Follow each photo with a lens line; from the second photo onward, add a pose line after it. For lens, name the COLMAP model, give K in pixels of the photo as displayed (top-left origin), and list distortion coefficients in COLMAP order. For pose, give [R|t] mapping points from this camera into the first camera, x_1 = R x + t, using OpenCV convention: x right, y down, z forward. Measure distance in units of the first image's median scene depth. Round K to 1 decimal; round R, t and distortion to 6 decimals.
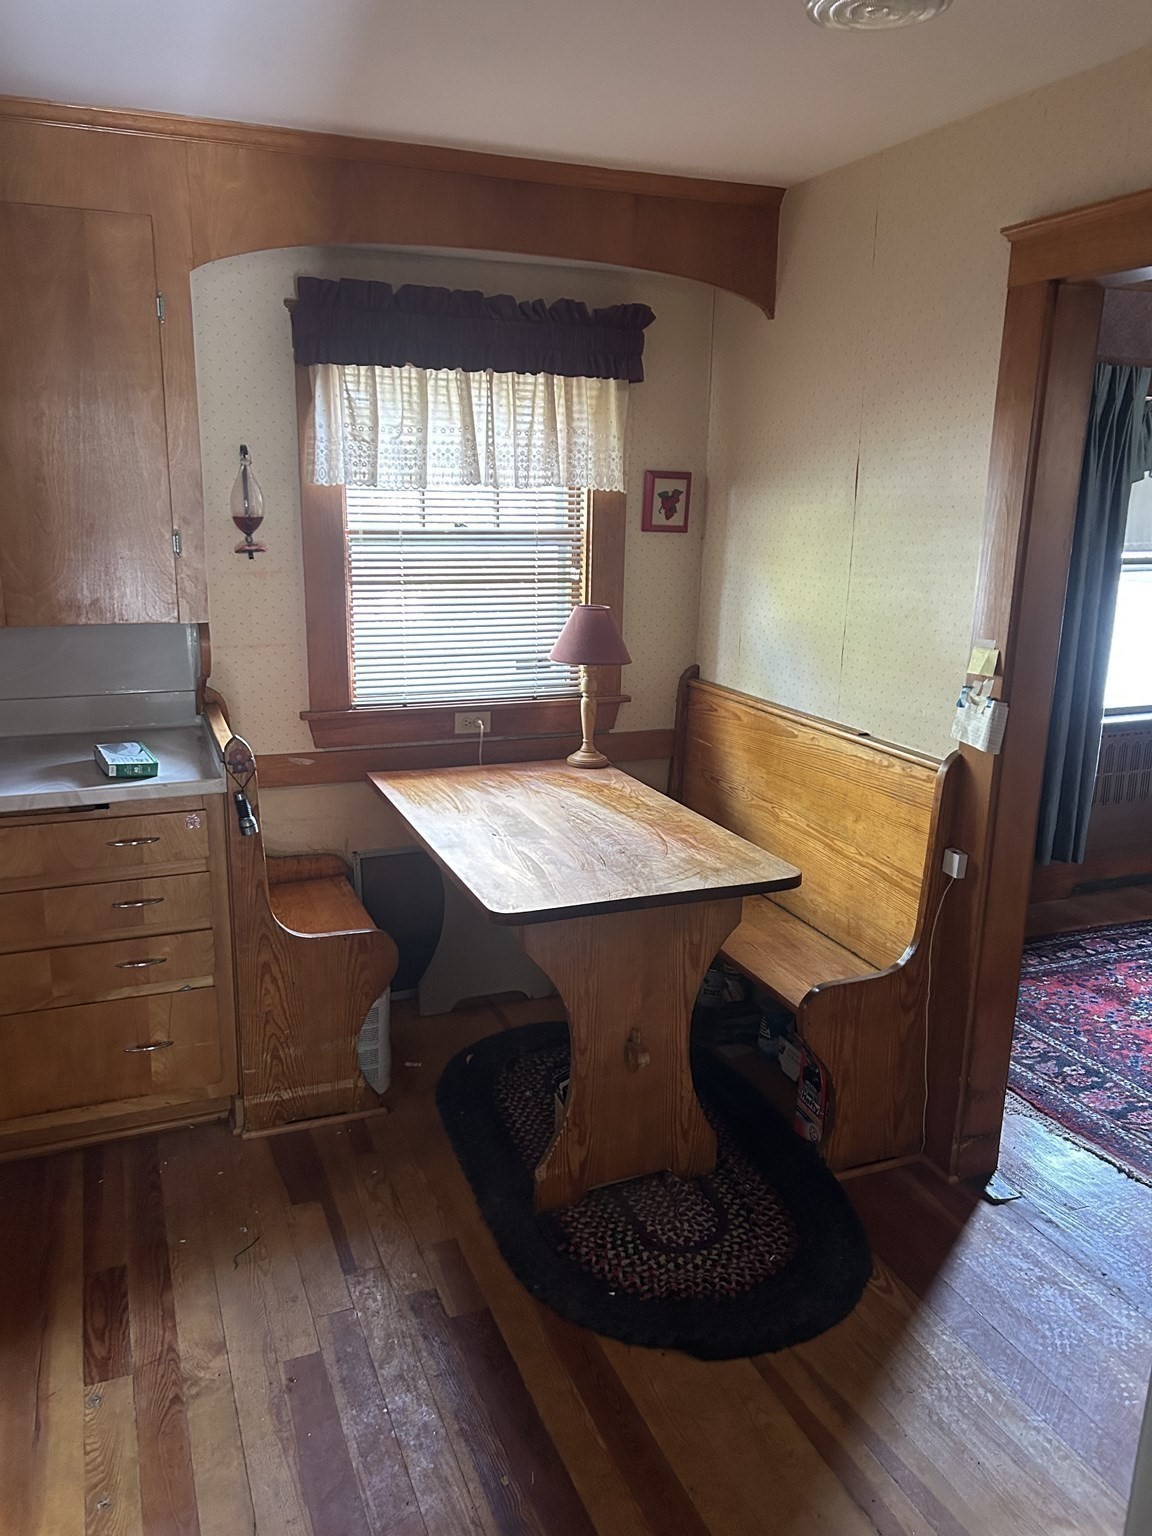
lens RADIAL K [[1161.6, 0, 568.3], [0, 1161.6, 785.4], [0, 0, 1]] dist [0.050480, -0.065221]
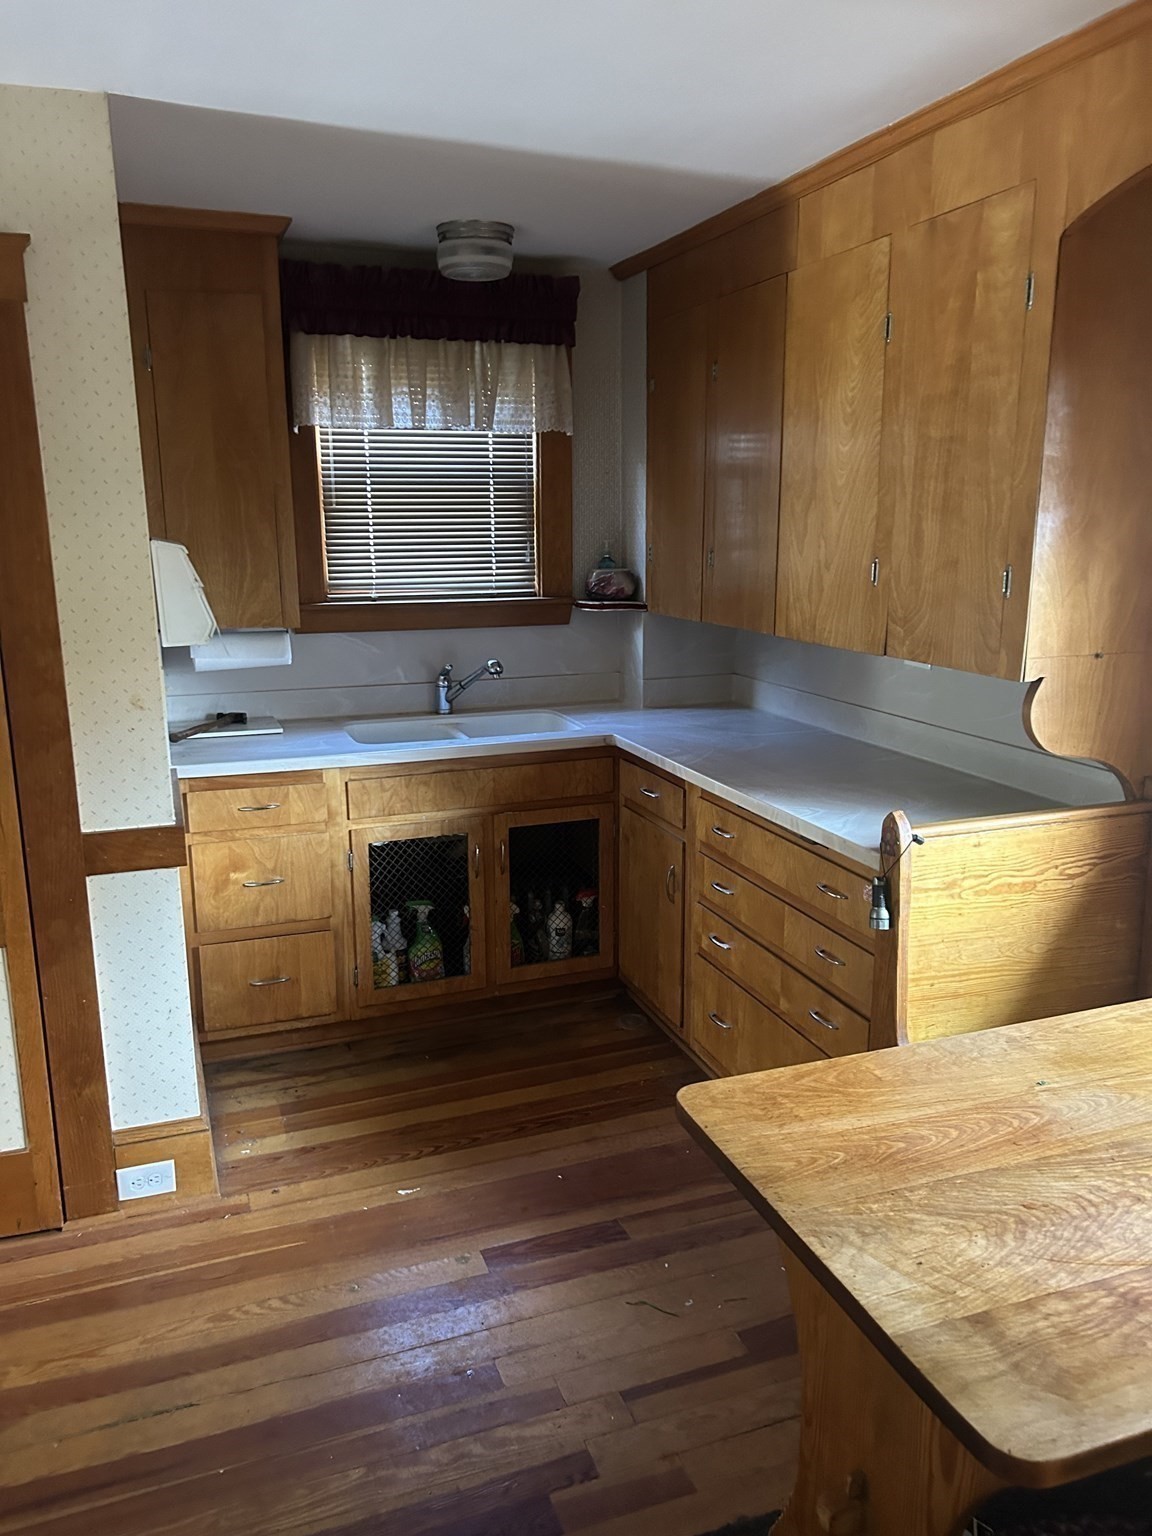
lens RADIAL K [[1161.6, 0, 568.3], [0, 1161.6, 785.4], [0, 0, 1]] dist [0.050480, -0.065221]
pose [[-0.031080, 0.218988, -0.975232, 0.542954], [-0.244426, 0.944415, 0.219857, -0.191573], [0.969170, 0.245205, 0.024174, 0.781084]]
